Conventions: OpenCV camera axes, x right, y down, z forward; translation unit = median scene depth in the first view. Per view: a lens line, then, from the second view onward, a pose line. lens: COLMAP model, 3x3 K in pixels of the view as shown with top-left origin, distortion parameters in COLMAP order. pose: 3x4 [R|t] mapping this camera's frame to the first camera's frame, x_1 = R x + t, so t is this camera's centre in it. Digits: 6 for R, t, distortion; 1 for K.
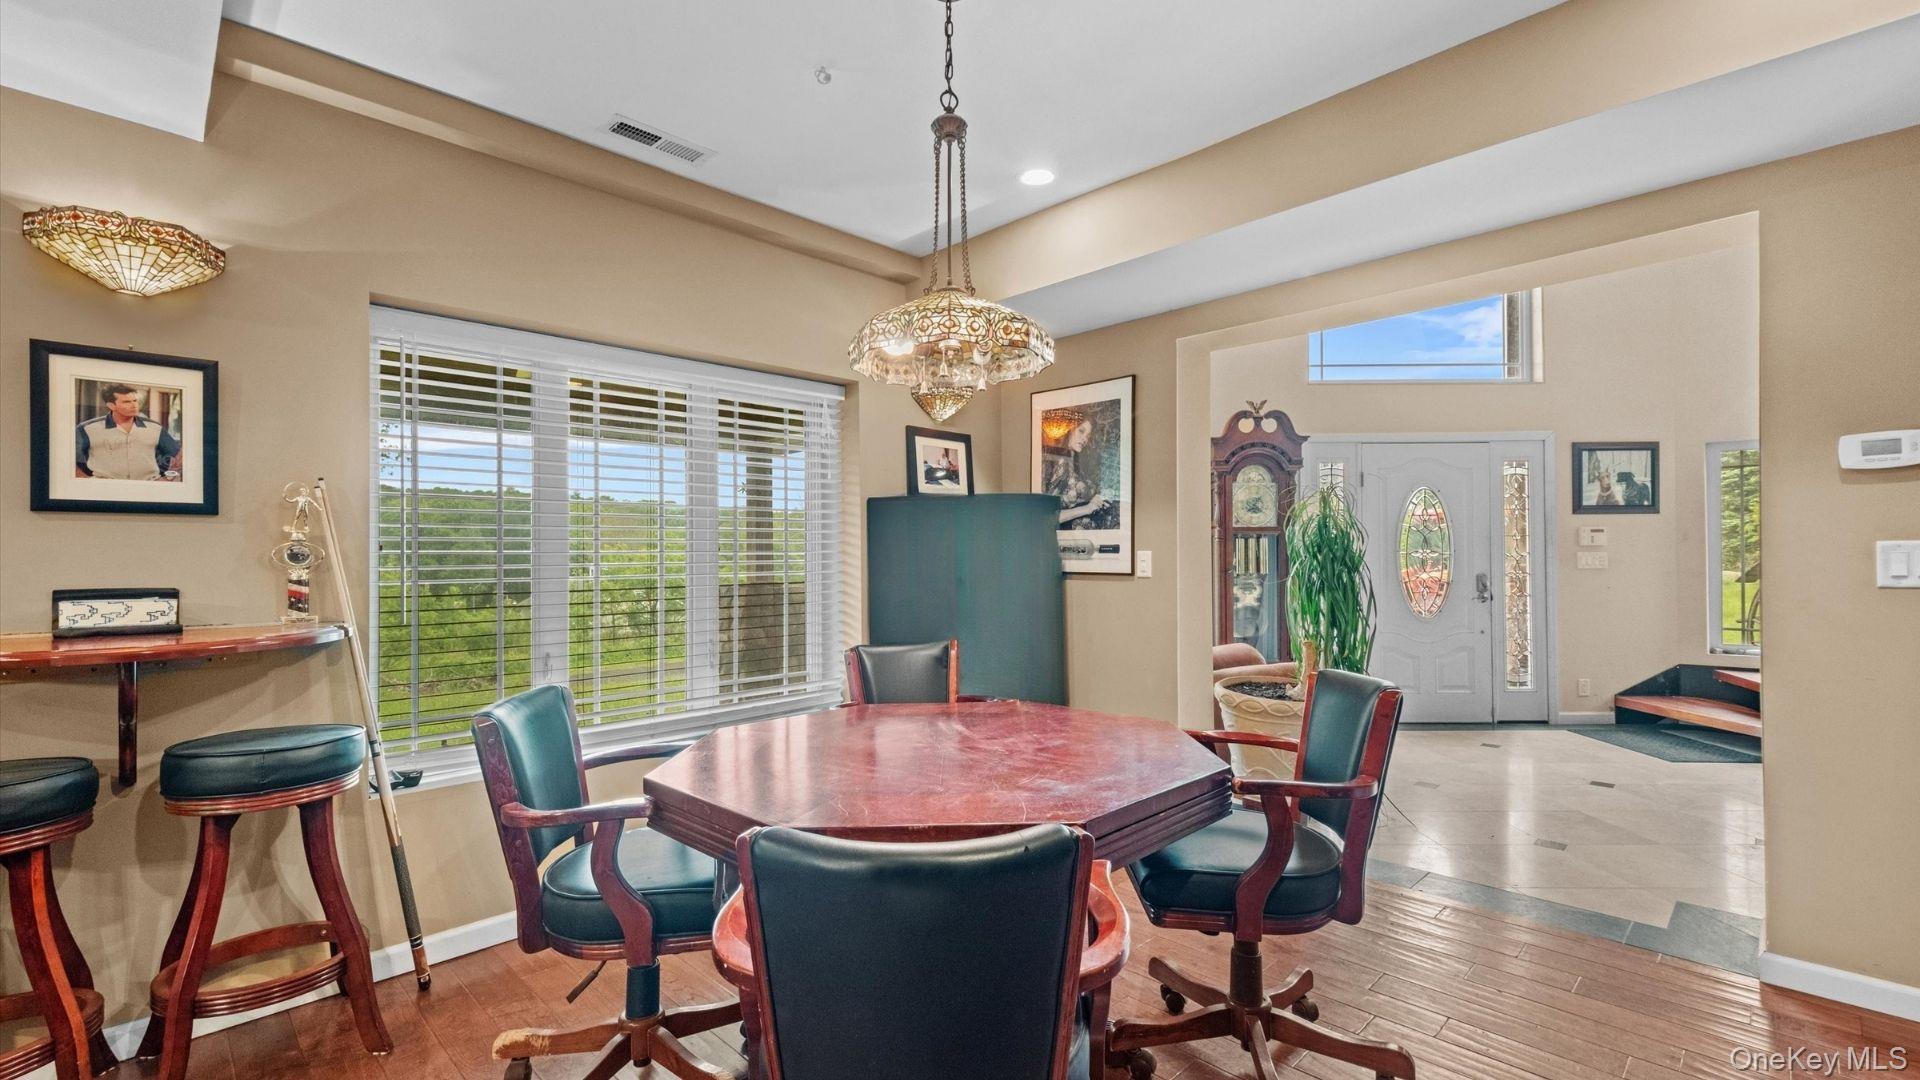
lens RADIAL K [[818.9, 0, 962.6], [0, 818.9, 547.6], [0, 0, 1]] dist [0.015667, 0.000126]
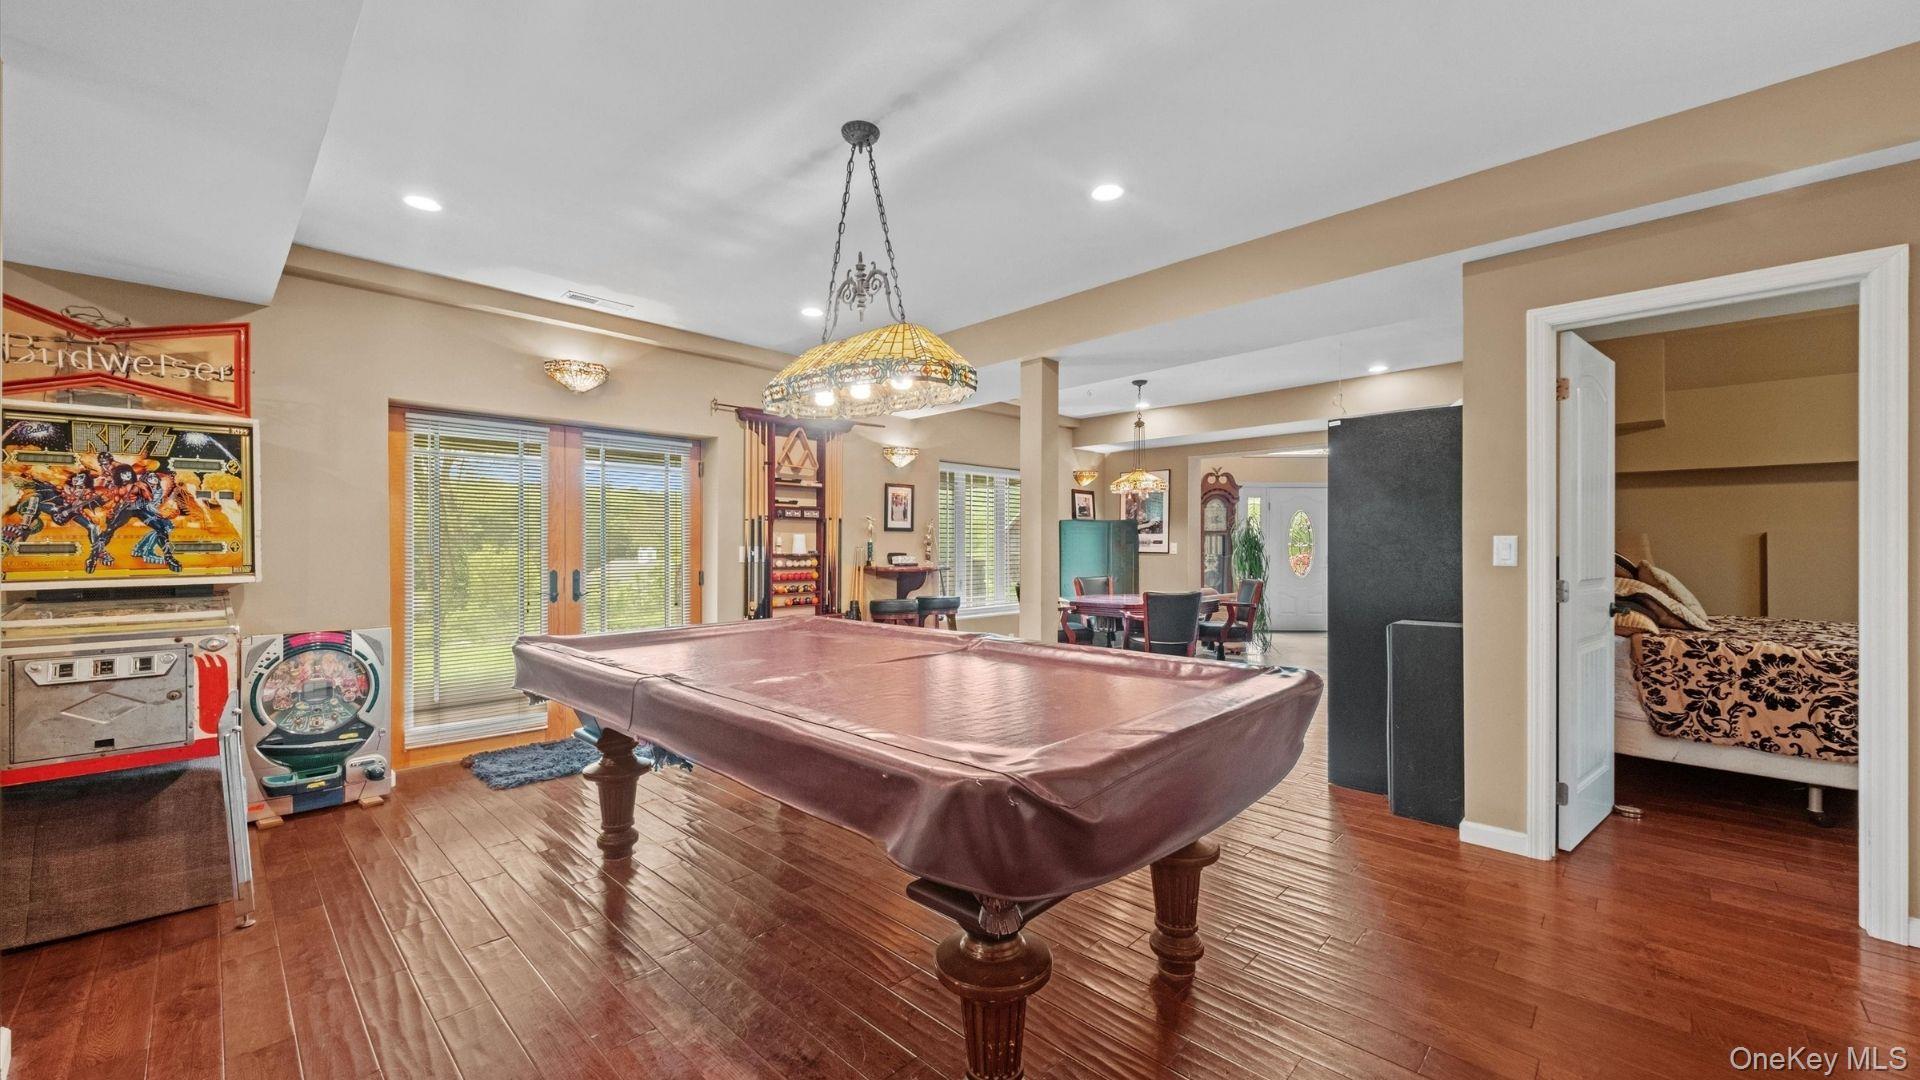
lens RADIAL K [[722.6, 0, 956.6], [0, 722.6, 544.7], [0, 0, 1]] dist [0.007178, 0.000015]
pose [[0.999822, 0.005274, 0.018098, -0.431991], [-0.005484, 0.999918, 0.011559, -0.011123], [-0.018036, -0.011656, 0.999769, -1.058996]]
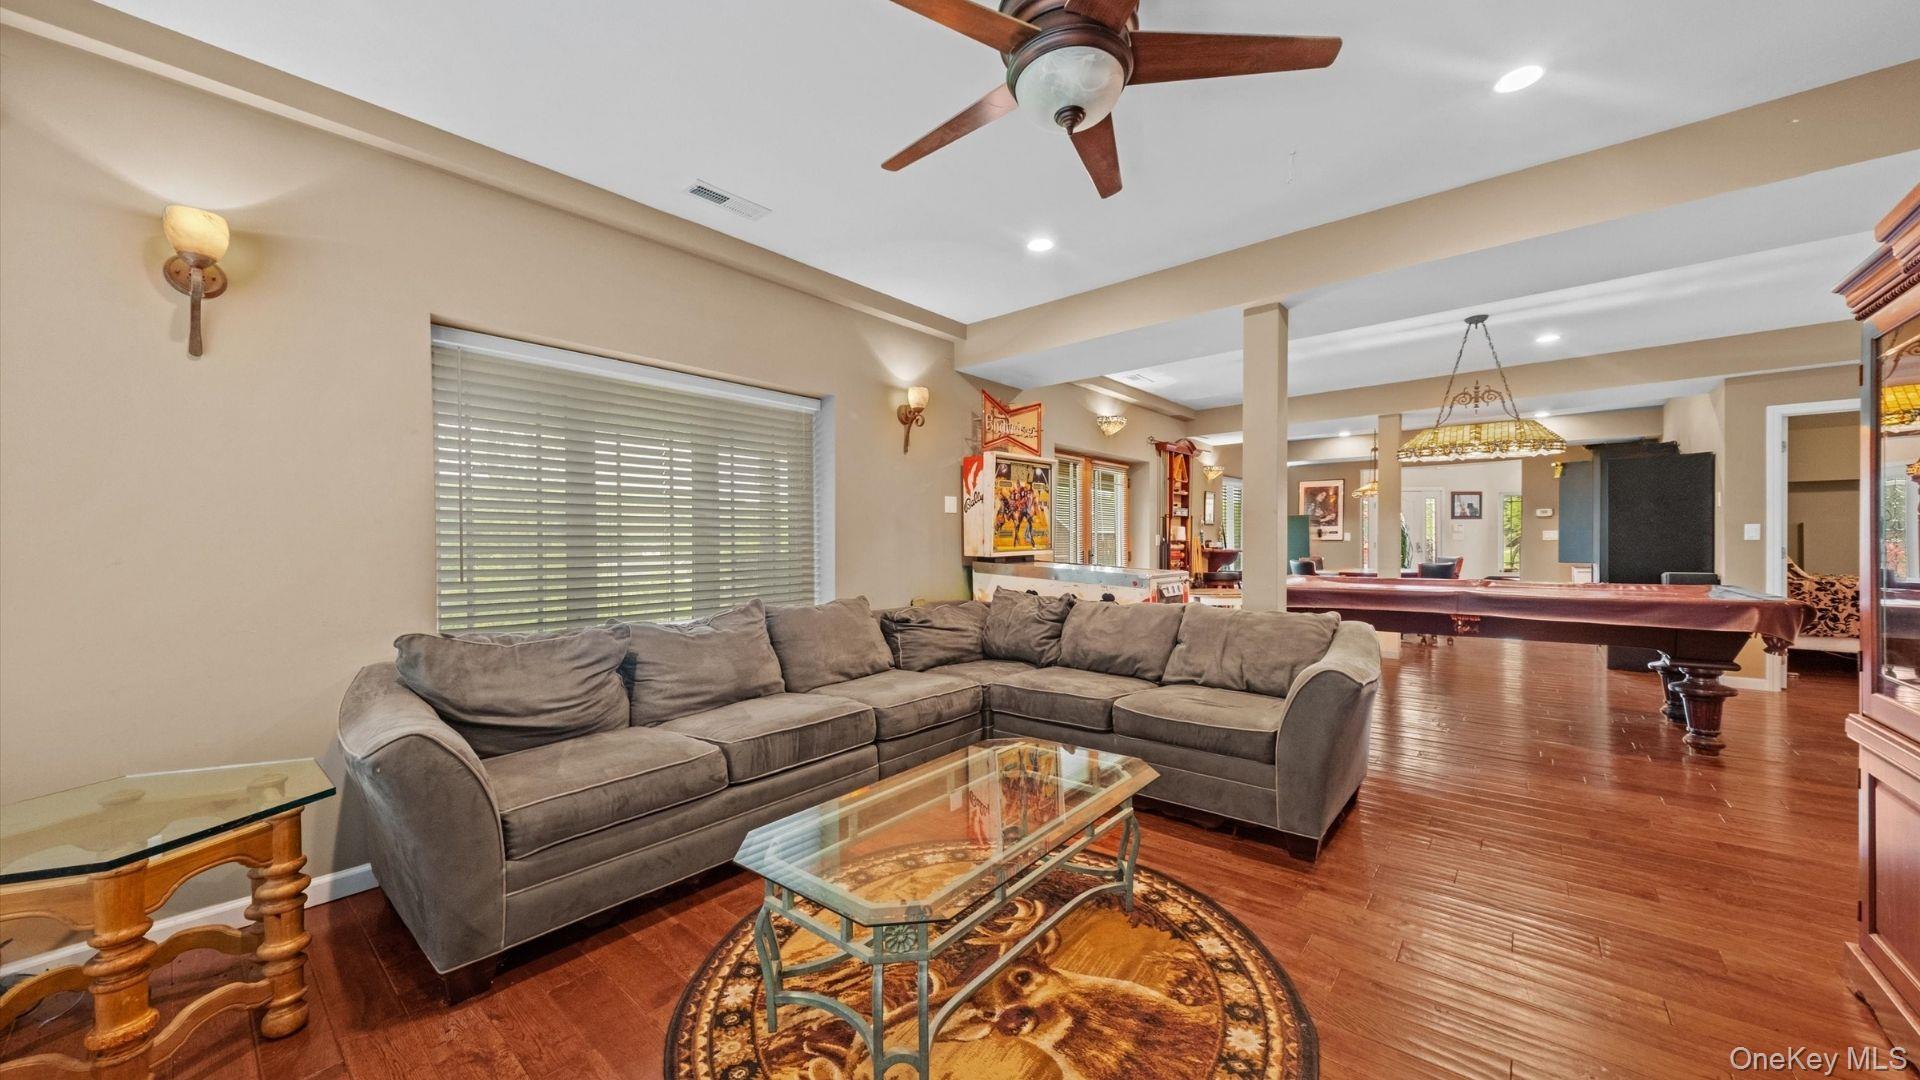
lens RADIAL K [[665.5, 0, 959.9], [0, 665.5, 538.8], [0, 0, 1]] dist [0.000988, 0.000077]
pose [[0.997354, 0.000760, 0.072700, -1.463743], [-0.001520, 0.999945, 0.010392, 0.002485], [-0.072689, -0.010475, 0.997300, -1.496805]]
